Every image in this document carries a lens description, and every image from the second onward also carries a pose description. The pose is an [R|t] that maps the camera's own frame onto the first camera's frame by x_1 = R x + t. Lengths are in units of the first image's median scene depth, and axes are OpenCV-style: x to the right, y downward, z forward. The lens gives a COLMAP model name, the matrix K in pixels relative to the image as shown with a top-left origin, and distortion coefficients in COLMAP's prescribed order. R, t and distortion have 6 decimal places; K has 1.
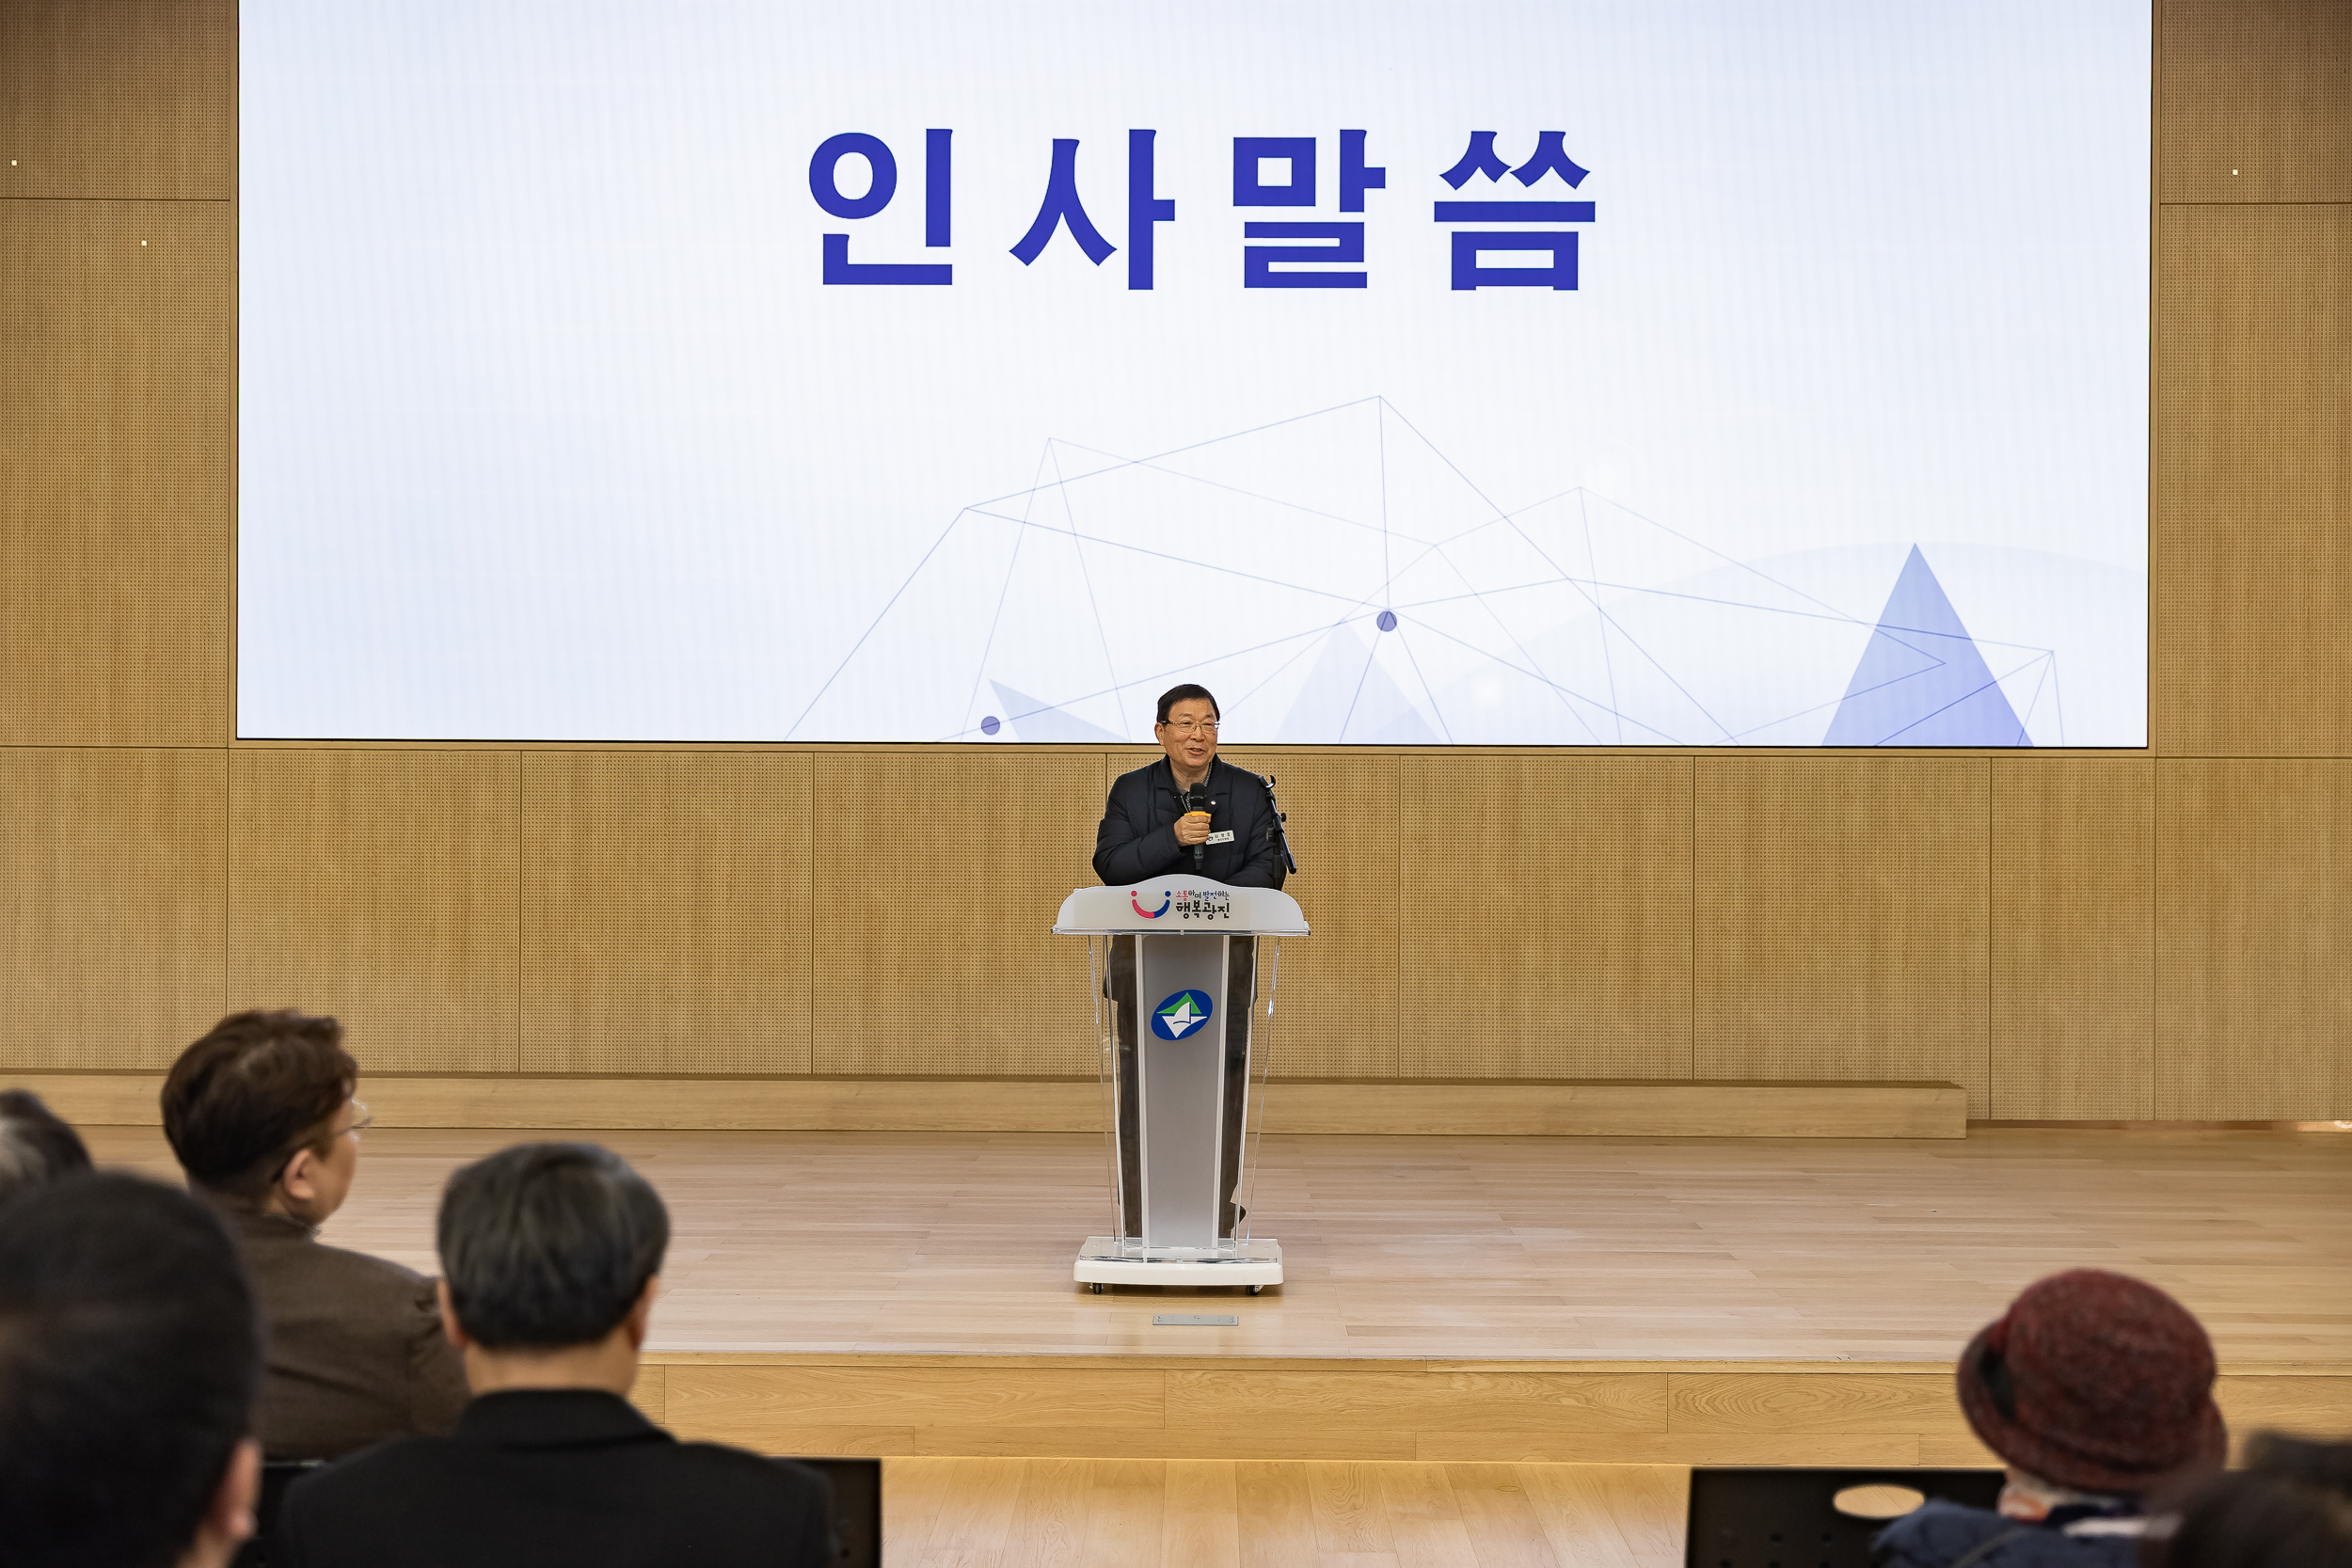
lens RADIAL K [[3098.4, 0, 1176.0], [0, 3098.4, 784.0], [0, 0, 1]] dist [0.031009, 0.030992]
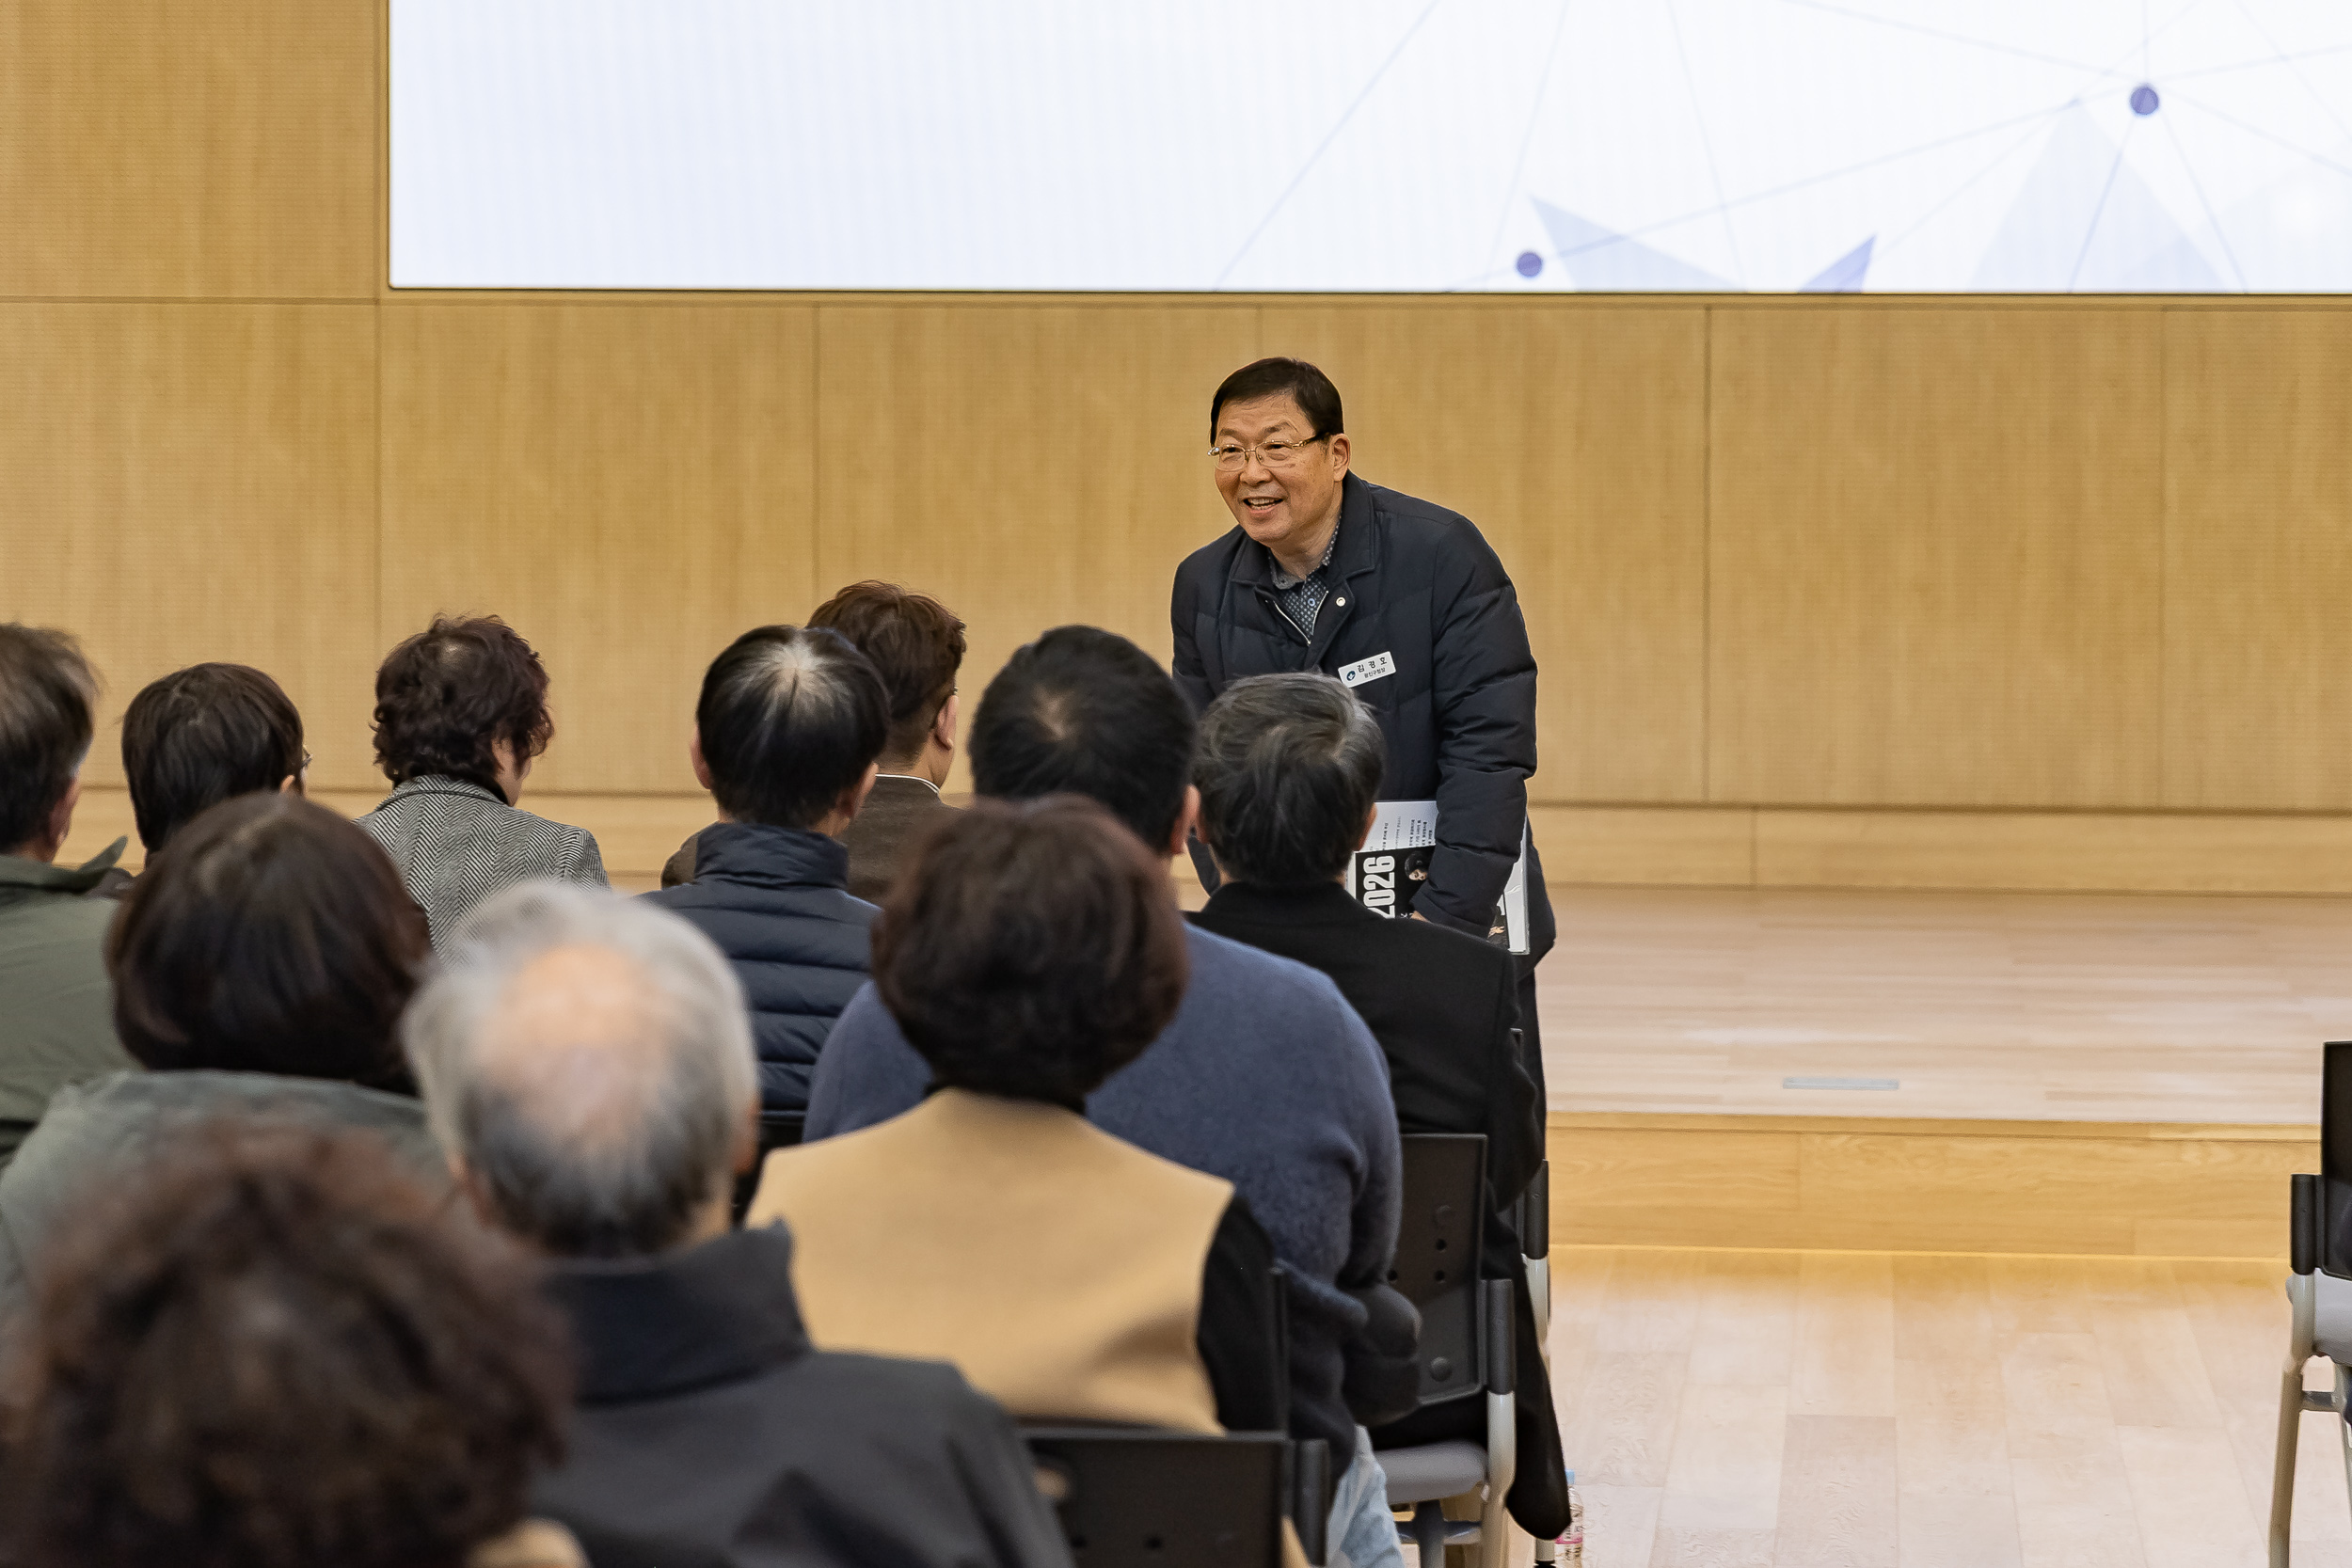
lens RADIAL K [[6682.8, 0, 1254.4], [0, 6682.8, 497.0], [0, 0, 1]] dist [0.106982, -0.347633]
pose [[0.996412, 0.000308, -0.084639, 0.001488], [0.001711, 0.999716, 0.023783, -0.003603], [0.084622, -0.023842, 0.996128, -0.408451]]
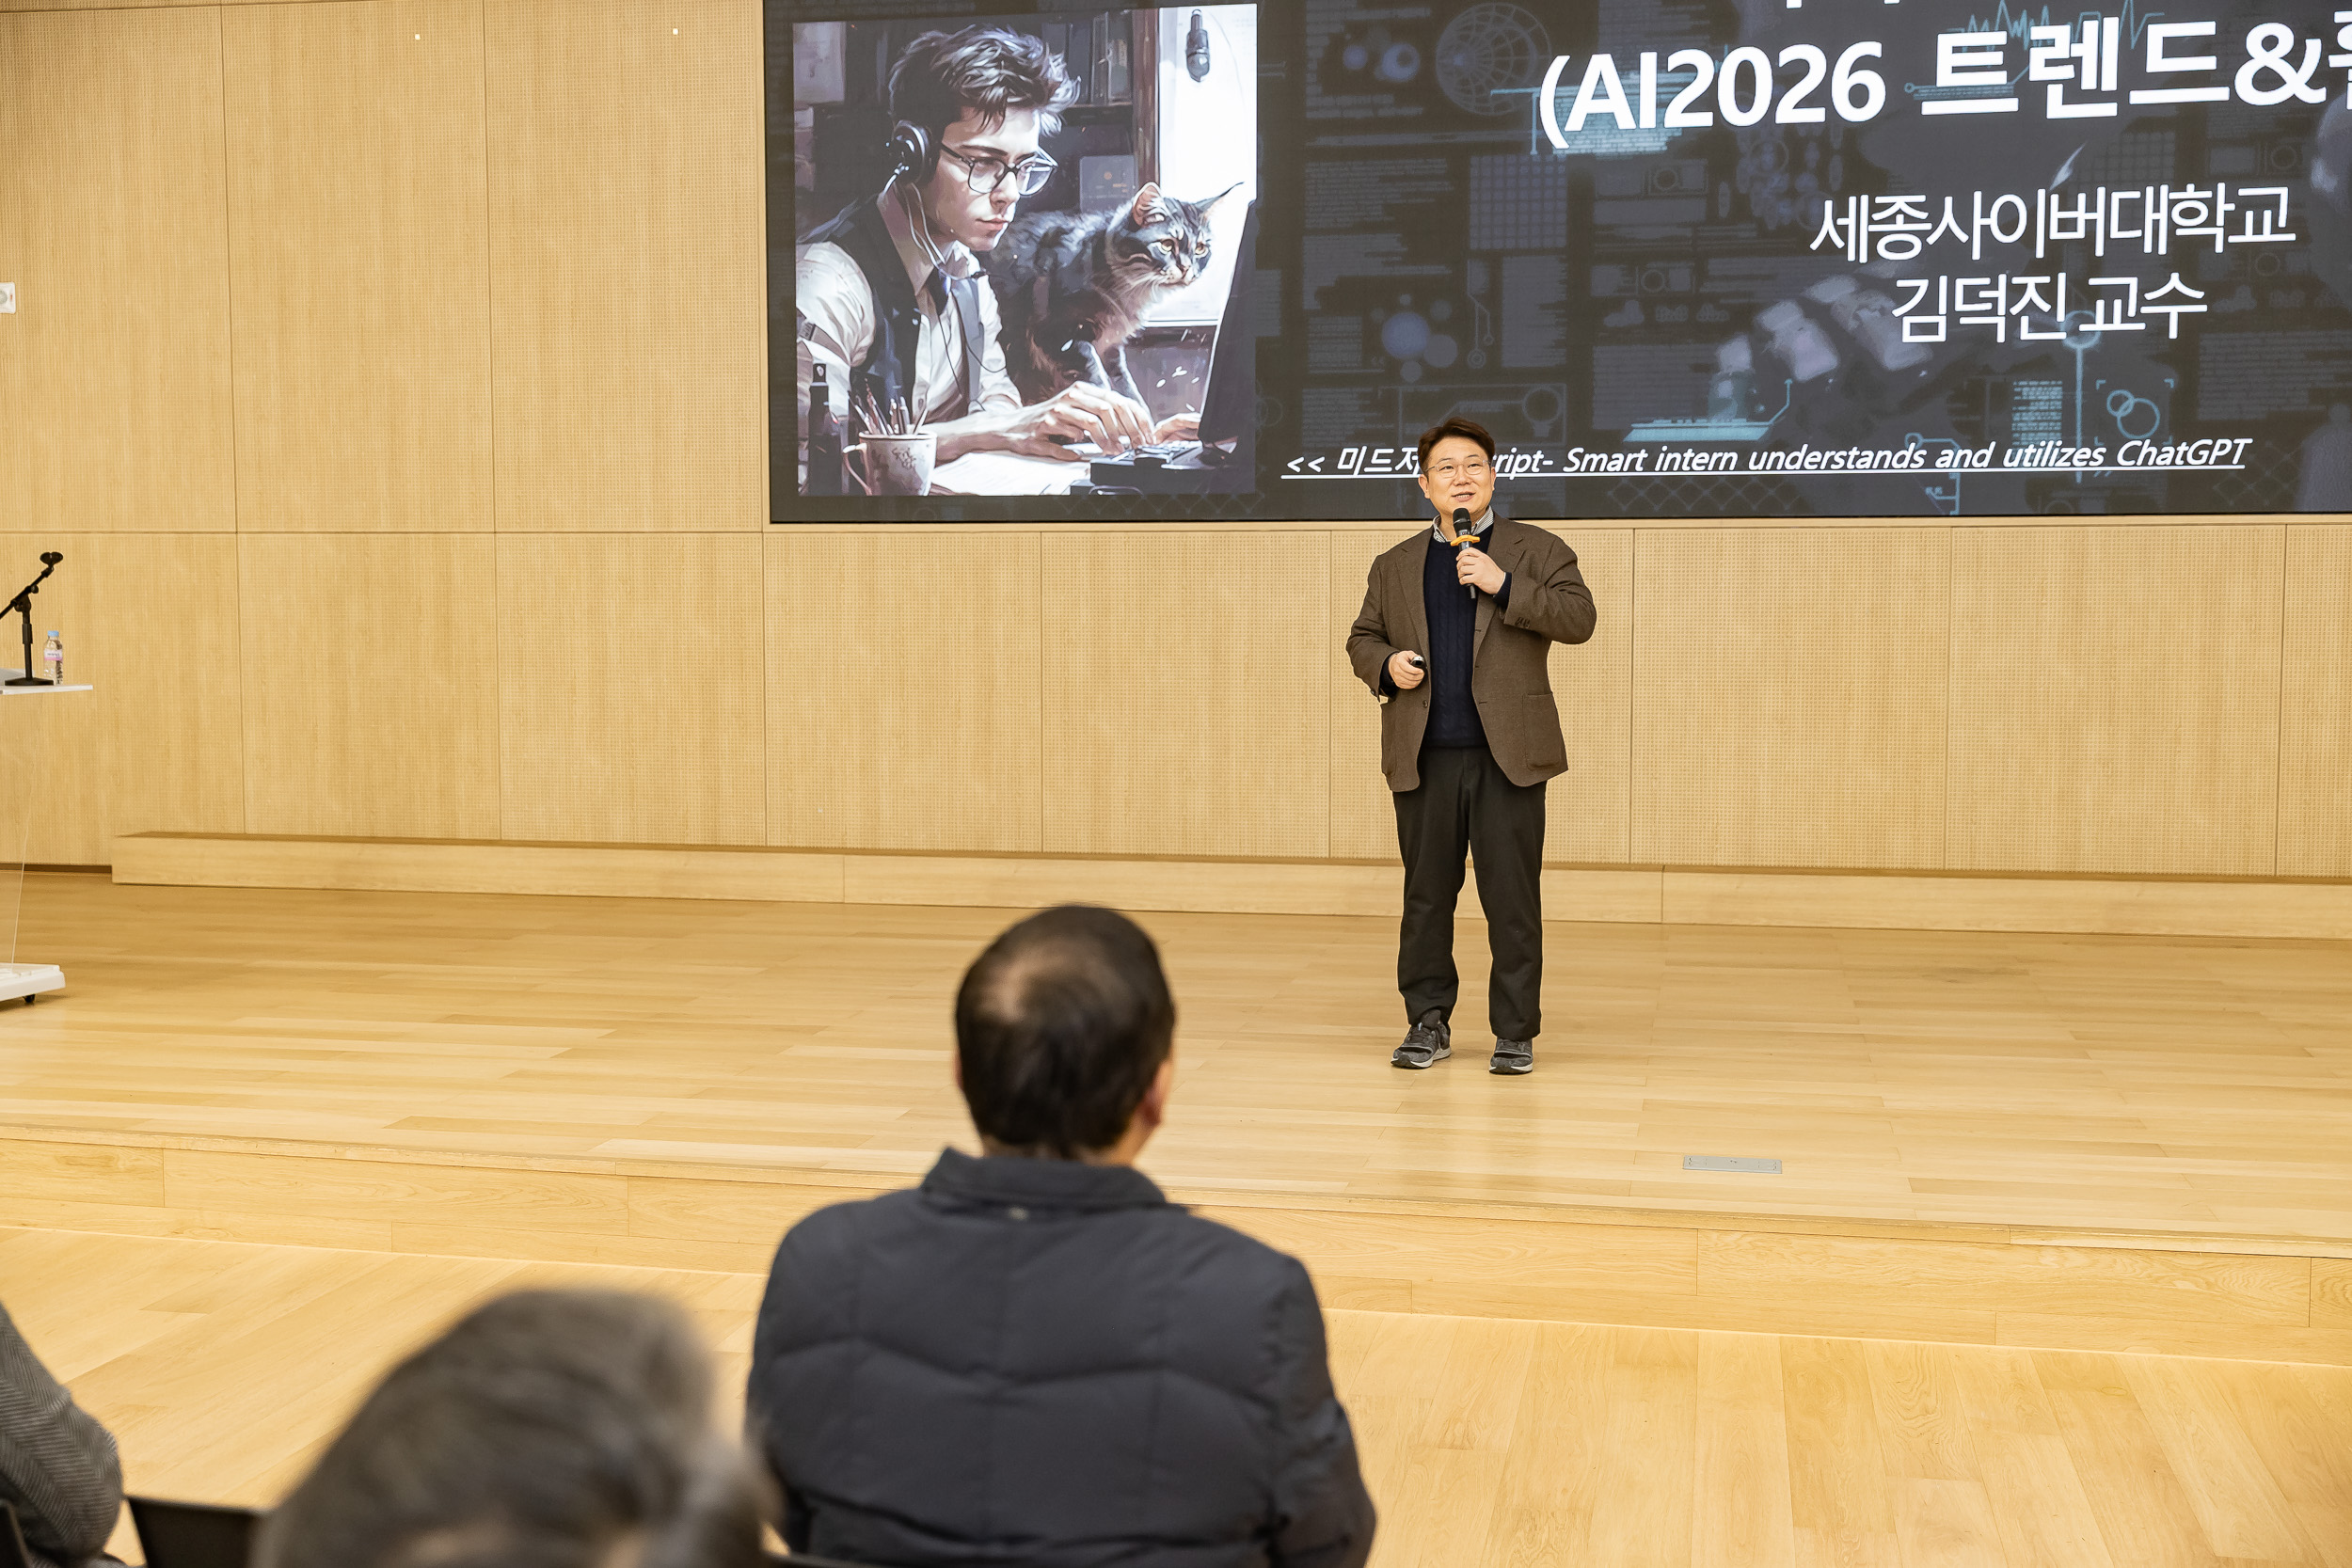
lens RADIAL K [[2765.9, 0, 1176.0], [0, 2765.9, 784.0], [0, 0, 1]] dist [0.026380, 0.021120]
pose [[0.982775, 0.007406, -0.184659, -0.002863], [0.007147, 0.996926, 0.078018, 0.001007], [0.184669, -0.077994, 0.979701, 0.128842]]
